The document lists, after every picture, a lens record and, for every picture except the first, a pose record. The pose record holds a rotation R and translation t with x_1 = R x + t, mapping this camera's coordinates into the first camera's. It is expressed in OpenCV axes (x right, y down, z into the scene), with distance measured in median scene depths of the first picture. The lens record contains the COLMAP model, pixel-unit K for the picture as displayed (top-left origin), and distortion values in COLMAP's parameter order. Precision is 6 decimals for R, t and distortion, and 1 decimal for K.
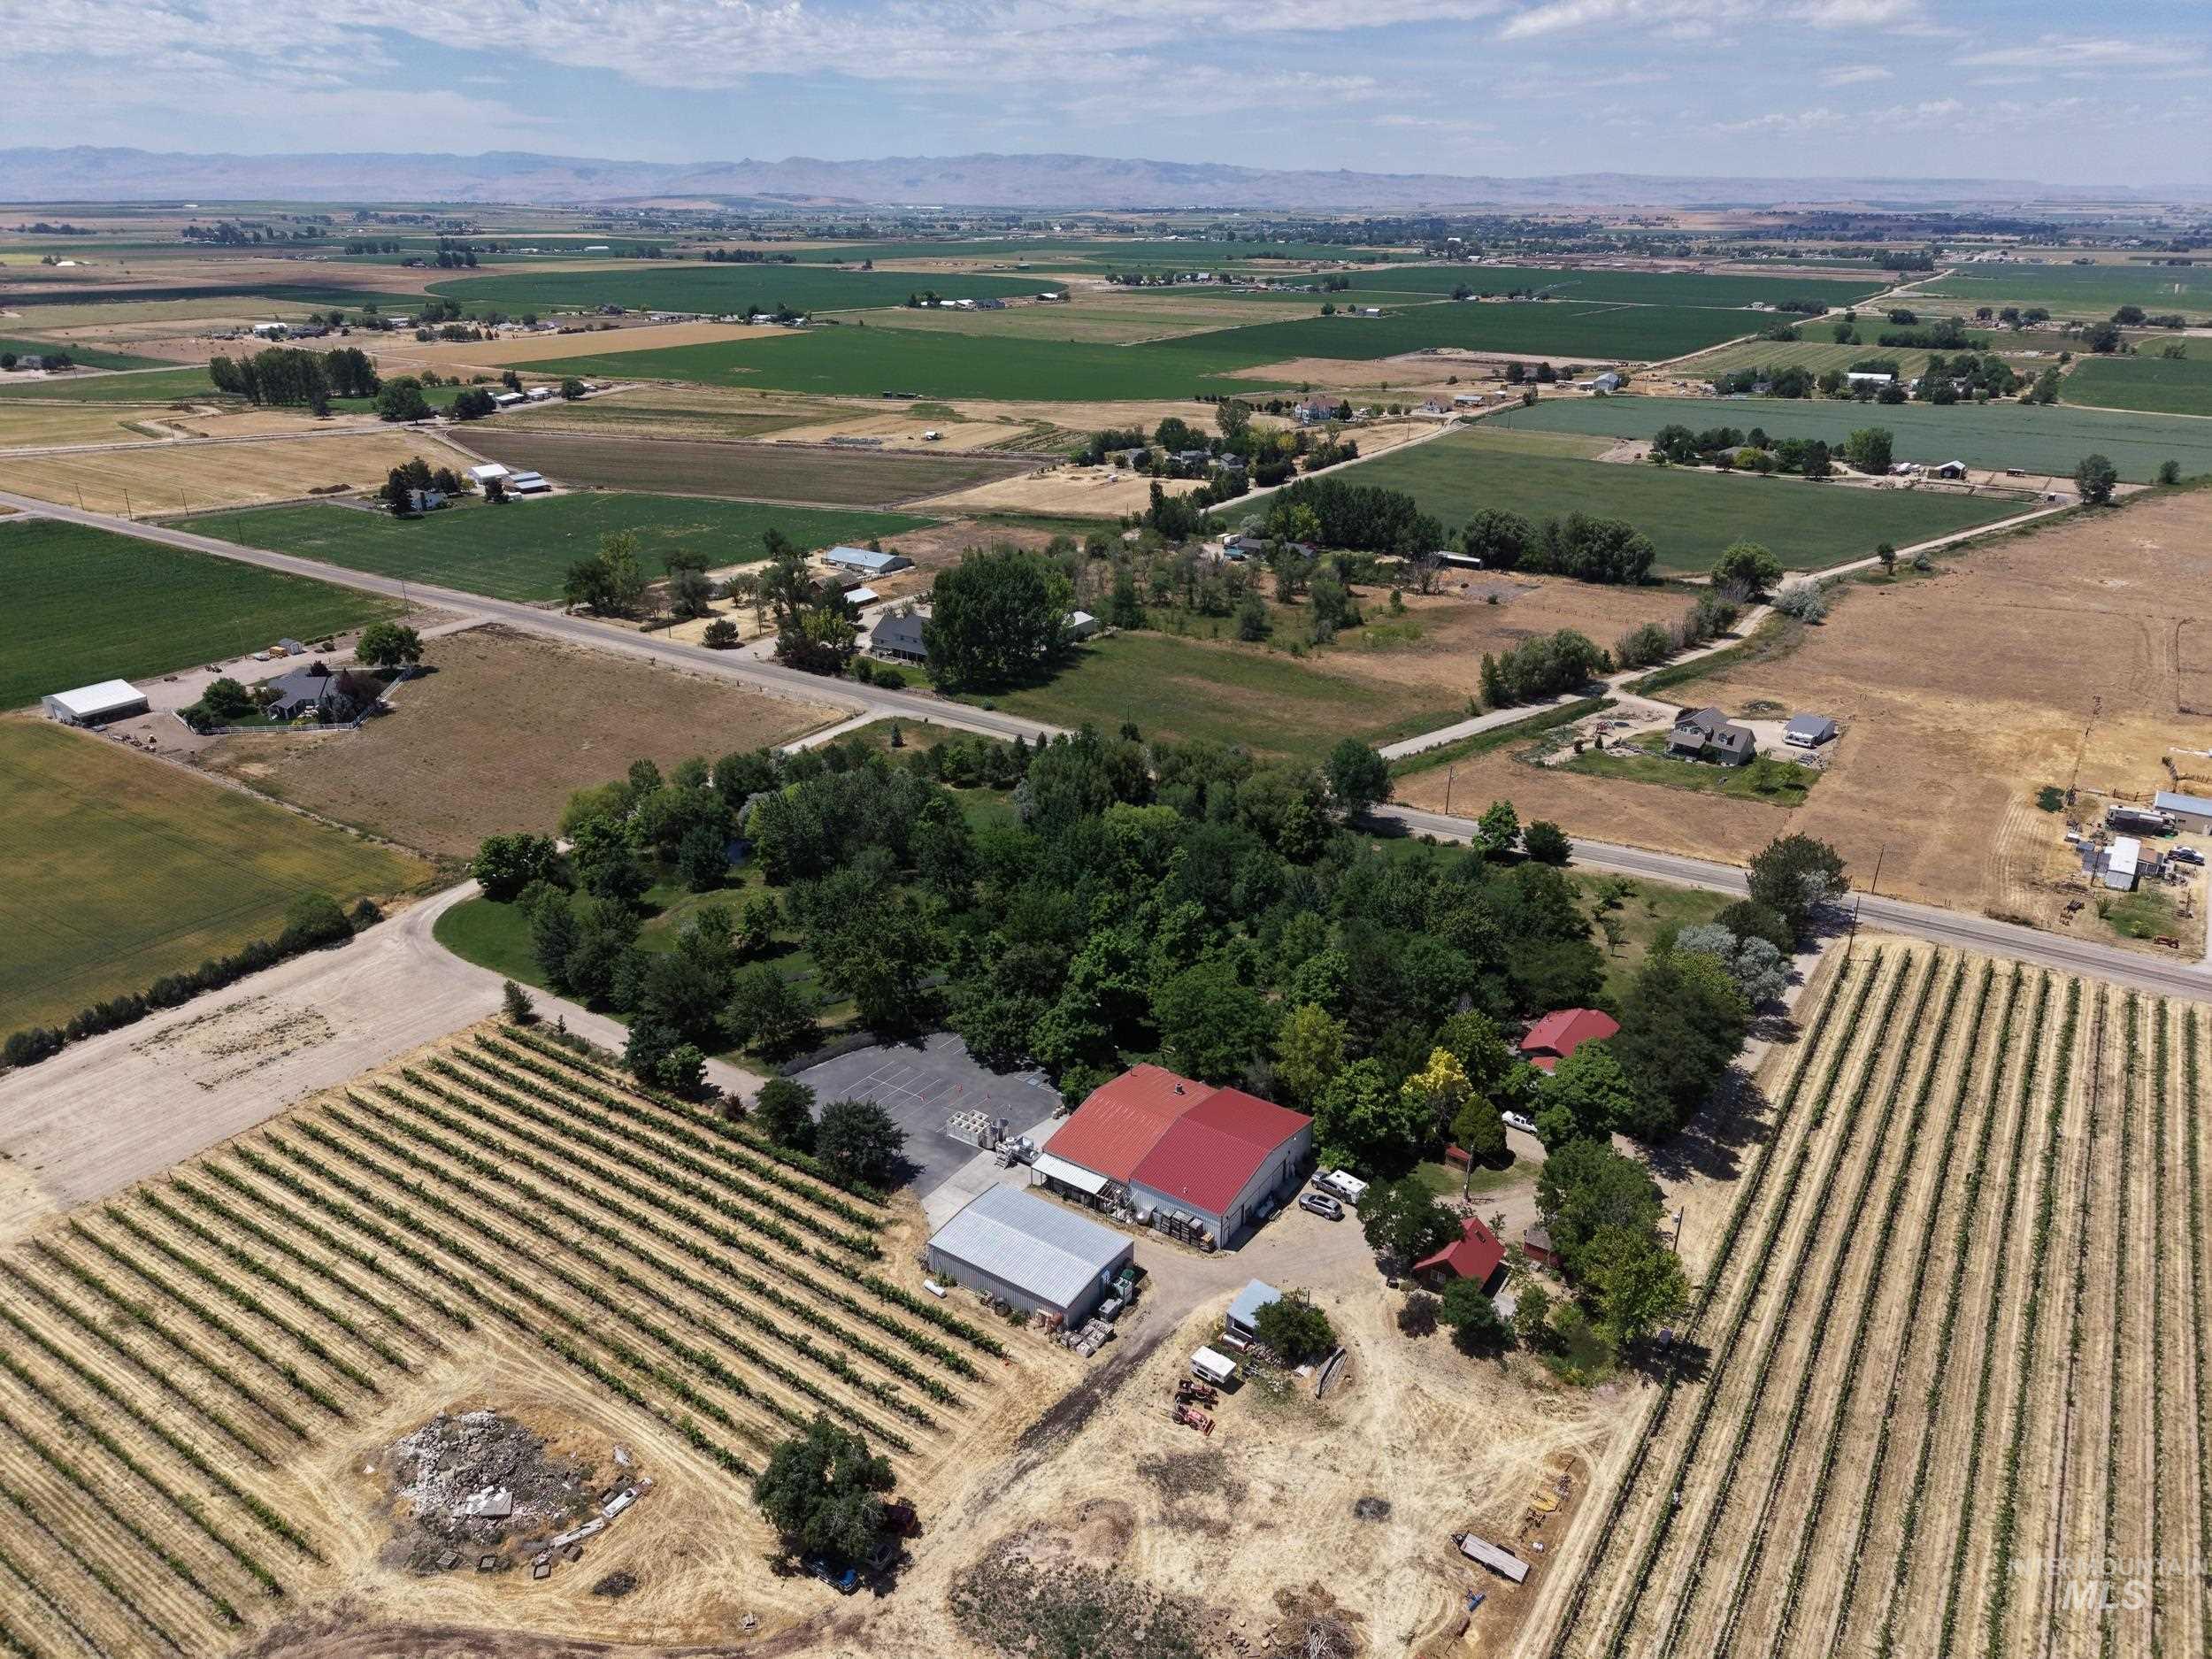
lens RADIAL K [[1476.8, 0, 1106.0], [0, 1476.8, 829.5], [0, 0, 1]] dist [0.025124, -0.021467]
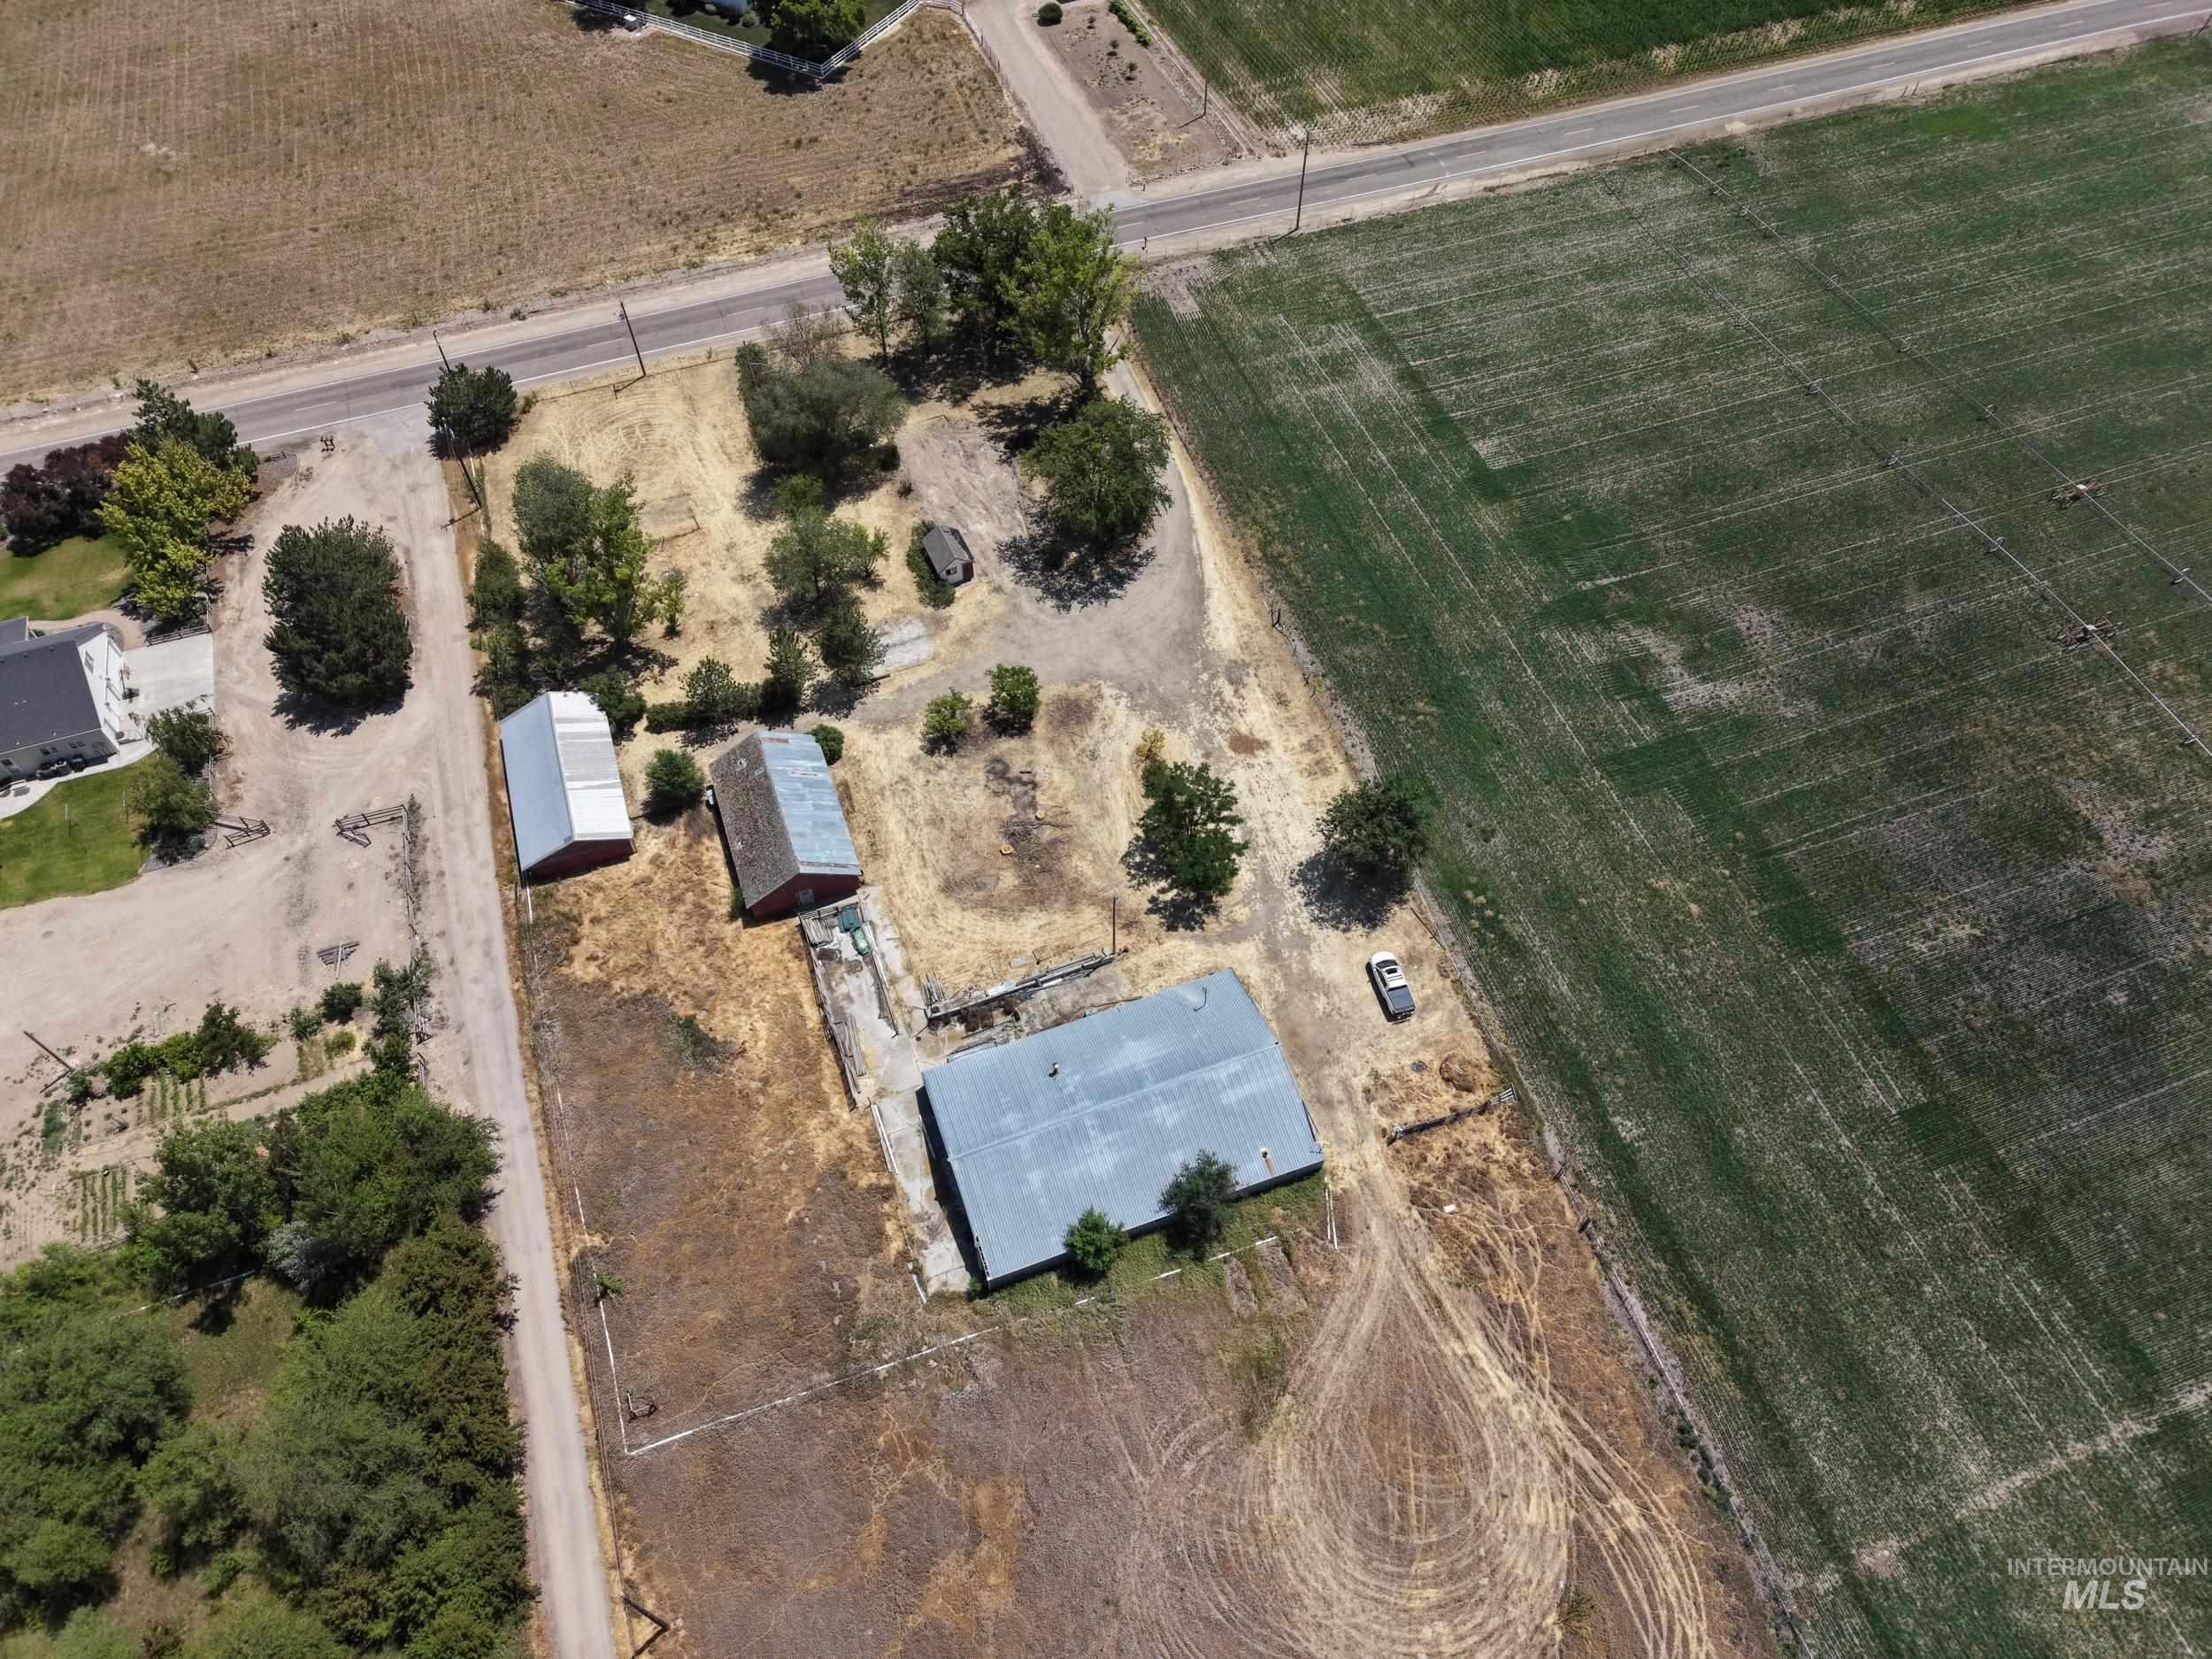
lens RADIAL K [[1471.9, 0, 1106.1], [0, 1471.9, 834.4], [0, 0, 1]] dist [0.034206, -0.032215]
pose [[-0.595213, 0.651516, -0.470371, -0.032900], [-0.312799, 0.351332, 0.882453, -0.148096], [0.740188, 0.672378, -0.005324, 0.370586]]
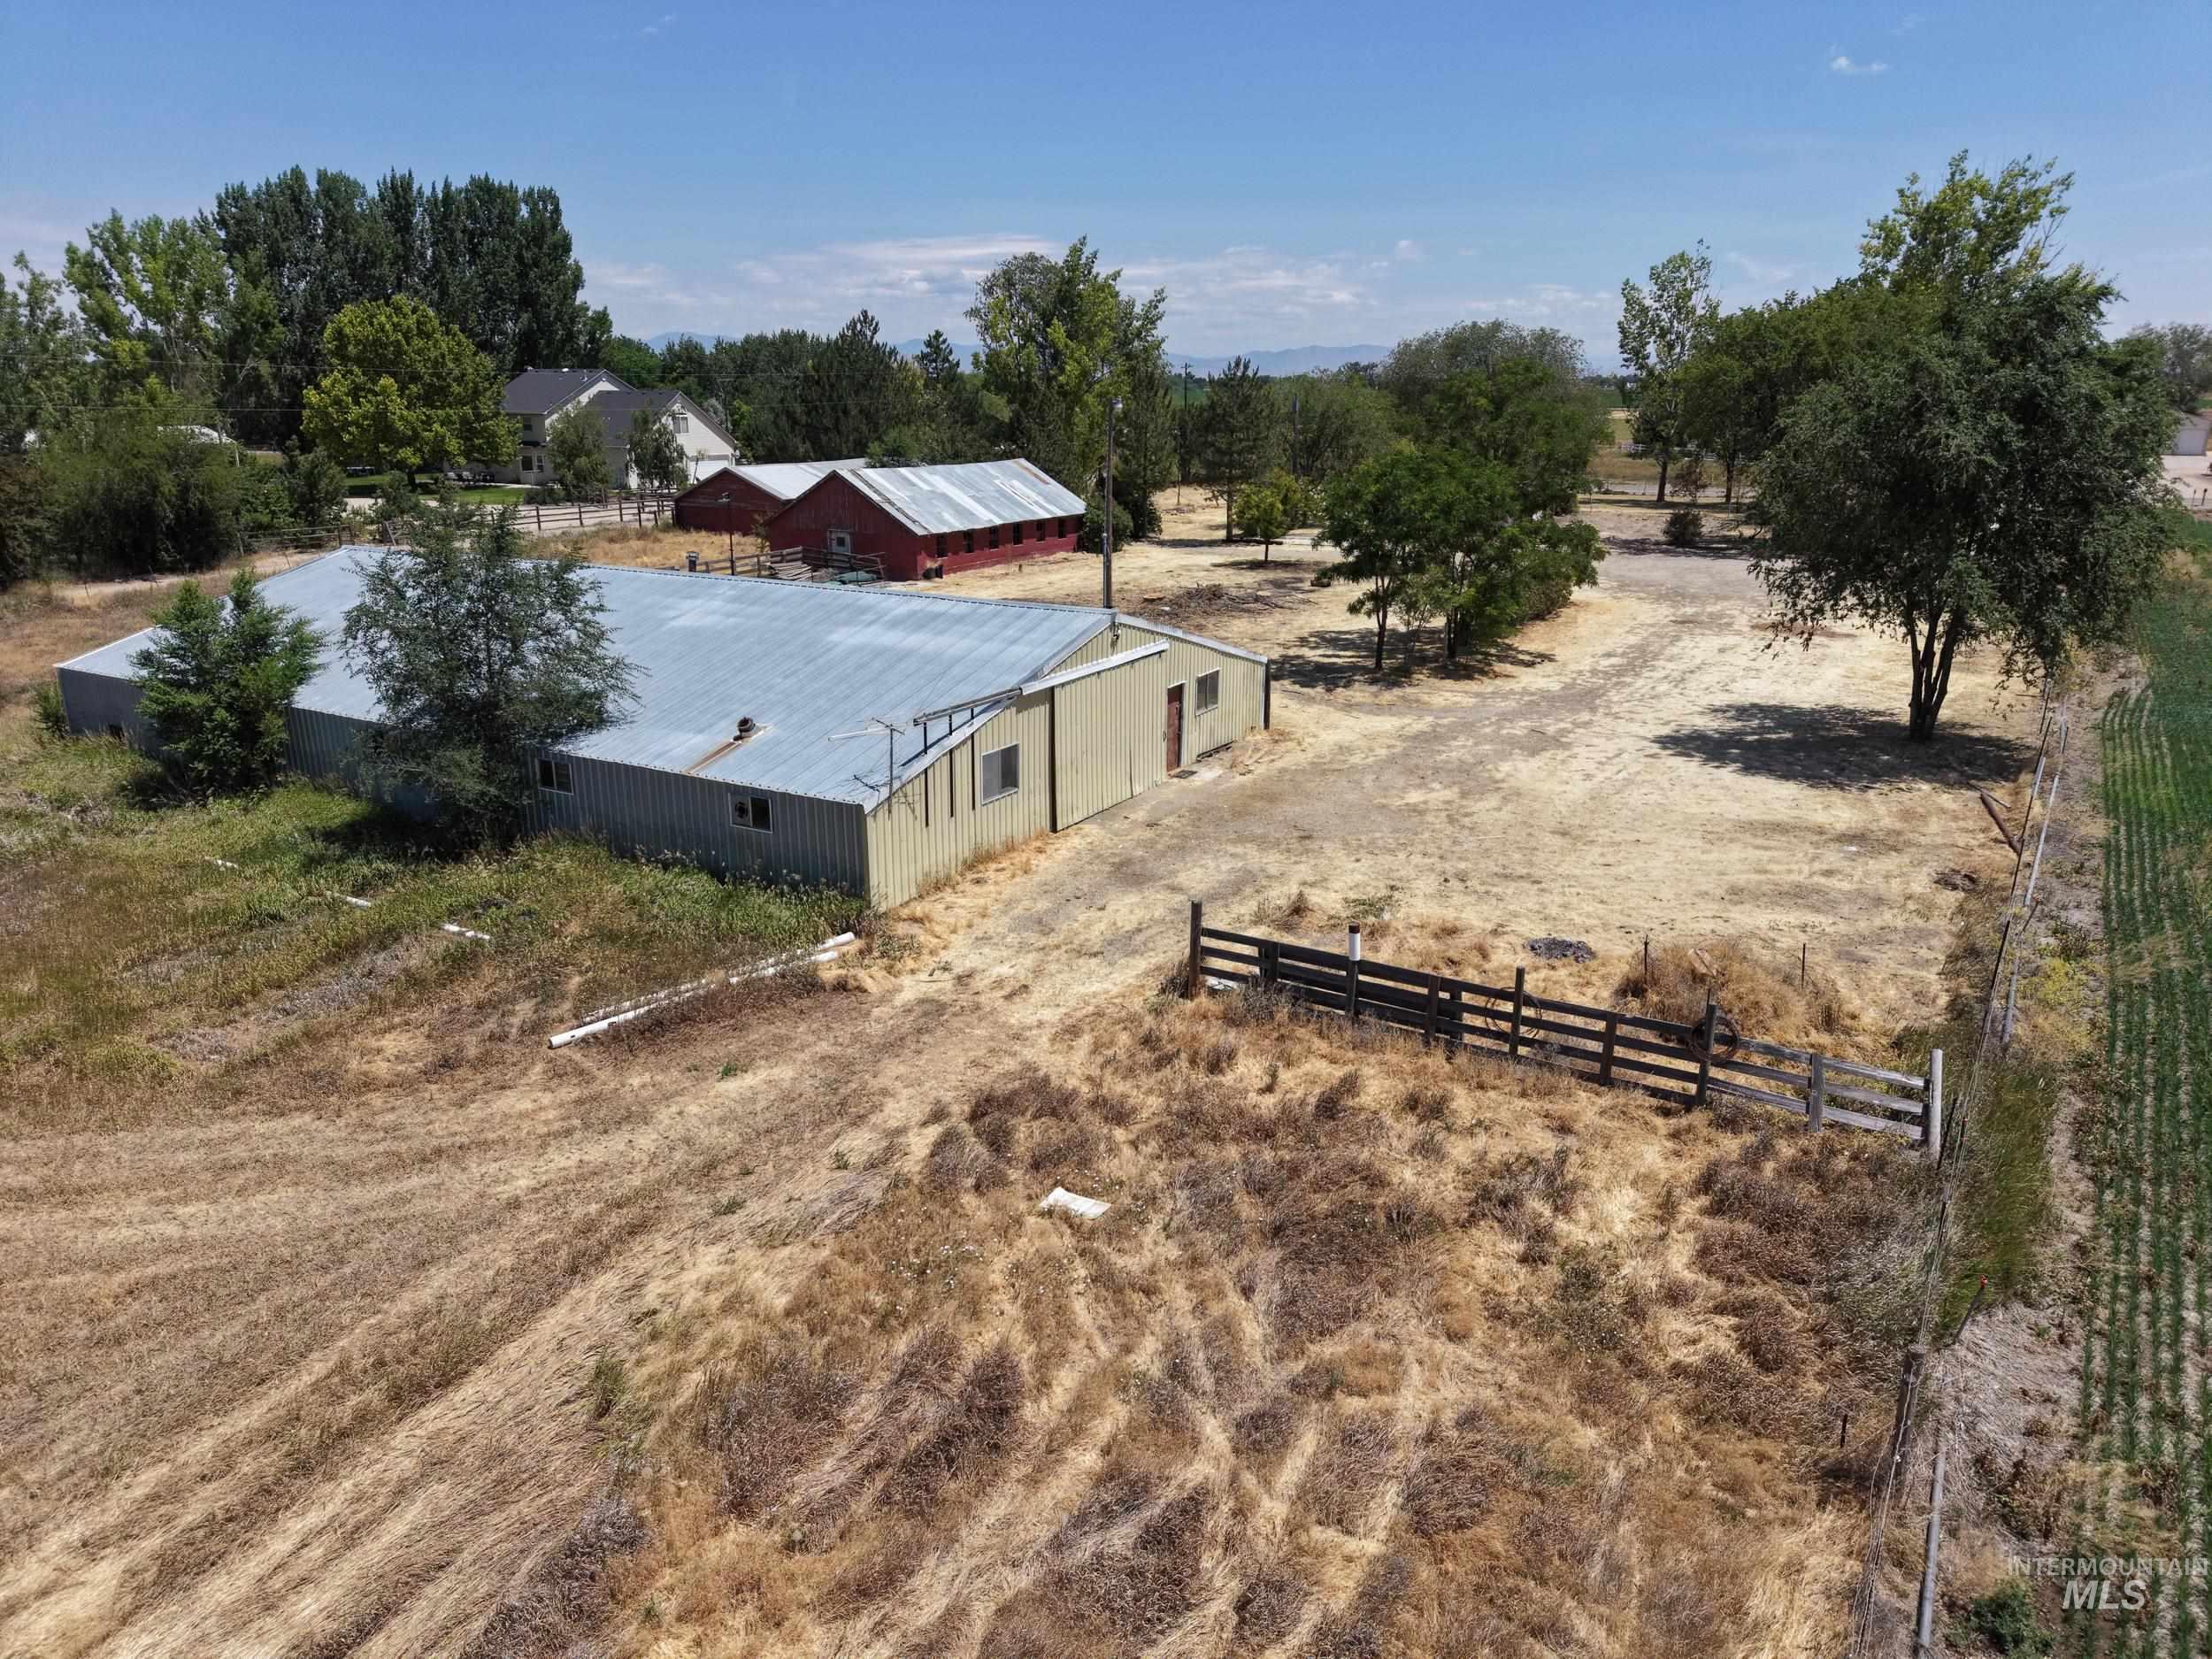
lens RADIAL K [[1476.8, 0, 1106.0], [0, 1476.8, 829.5], [0, 0, 1]] dist [0.025124, -0.021467]
pose [[-0.998030, 0.014203, -0.061116, -0.068328], [-0.028342, 0.766960, 0.641069, -0.086441], [0.055978, 0.641538, -0.765046, 0.405836]]
